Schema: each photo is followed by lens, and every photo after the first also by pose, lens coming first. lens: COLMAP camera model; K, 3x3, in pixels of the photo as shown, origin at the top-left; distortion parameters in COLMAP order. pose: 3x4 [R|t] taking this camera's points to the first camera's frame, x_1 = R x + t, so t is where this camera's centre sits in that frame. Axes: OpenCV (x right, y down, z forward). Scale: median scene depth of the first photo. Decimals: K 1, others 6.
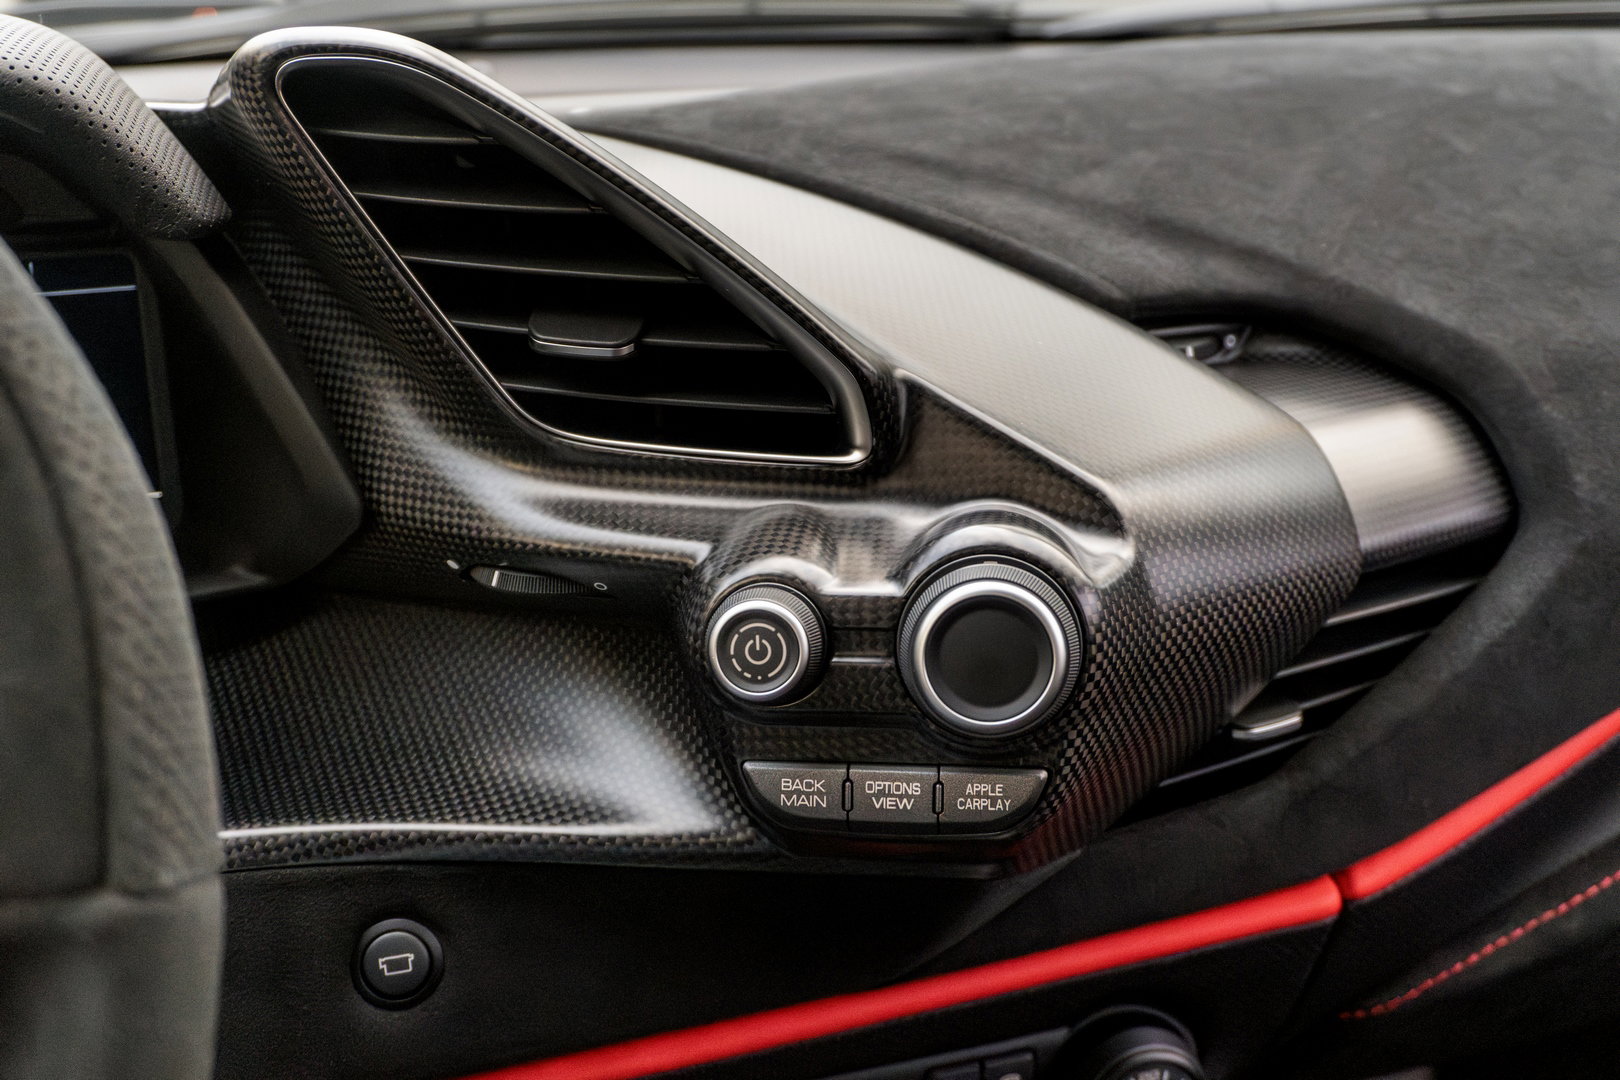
lens RADIAL K [[2012.8, 0, 810.7], [0, 2012.8, 542.5], [0, 0, 1]] dist [0.013975, 0.000000]
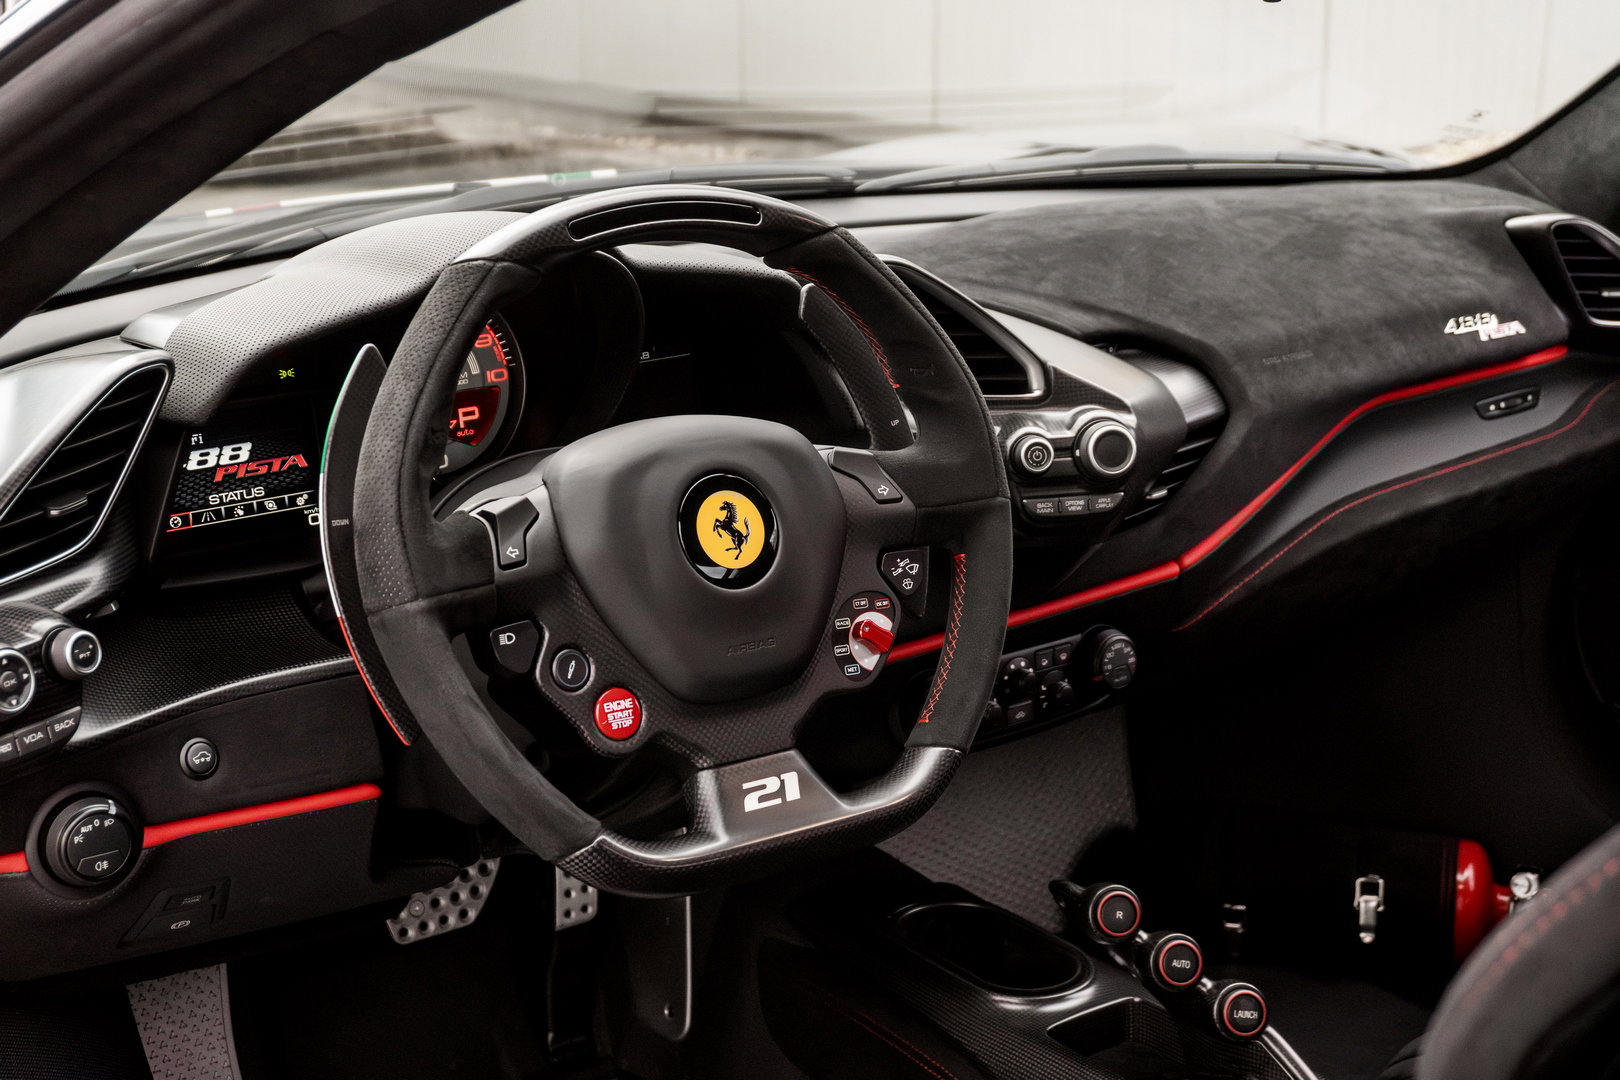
lens RADIAL K [[2419.3, 0, 809.6], [0, 2419.3, 538.5], [0, 0, 1]] dist [-0.007695, 0.000000]
pose [[0.949557, -0.081715, 0.302761, -1.074411], [0.096073, 0.994833, -0.032813, 0.194095], [-0.298515, 0.060245, 0.952502, -1.715603]]
